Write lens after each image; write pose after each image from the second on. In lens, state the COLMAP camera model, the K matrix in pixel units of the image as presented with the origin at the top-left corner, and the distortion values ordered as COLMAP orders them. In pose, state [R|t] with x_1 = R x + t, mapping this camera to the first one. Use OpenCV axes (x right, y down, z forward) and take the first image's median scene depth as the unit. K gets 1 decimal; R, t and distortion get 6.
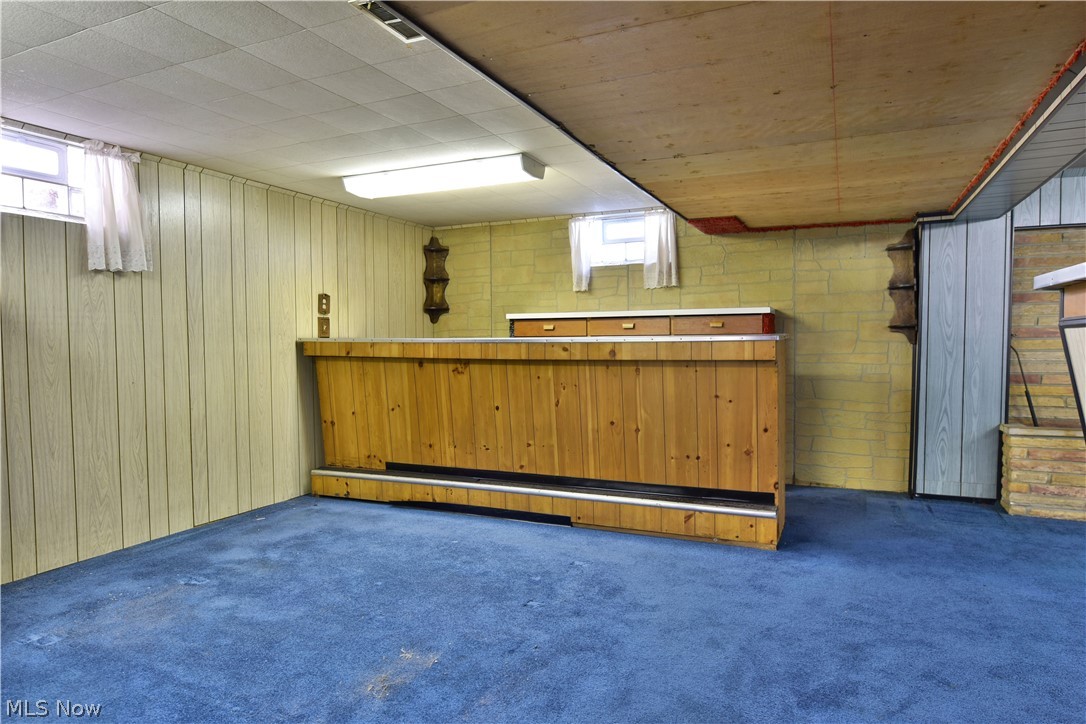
lens RADIAL K [[664.8, 0, 539.6], [0, 664.8, 360.5], [0, 0, 1]] dist [-0.016099, -0.000643]
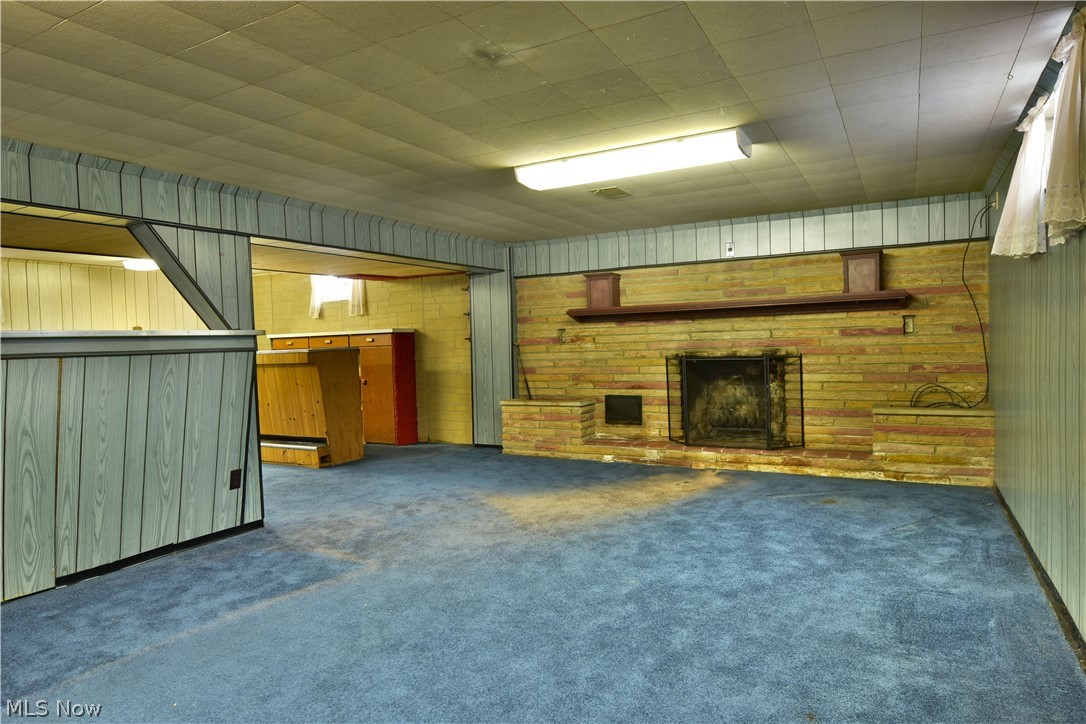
lens RADIAL K [[664.8, 0, 547.6], [0, 664.8, 364.6], [0, 0, 1]] dist [-0.016099, -0.000643]
pose [[0.997016, -0.020317, -0.074471, 0.867728], [0.020512, 0.999788, 0.001852, 0.010681], [0.074417, -0.003374, 0.997221, -0.580944]]
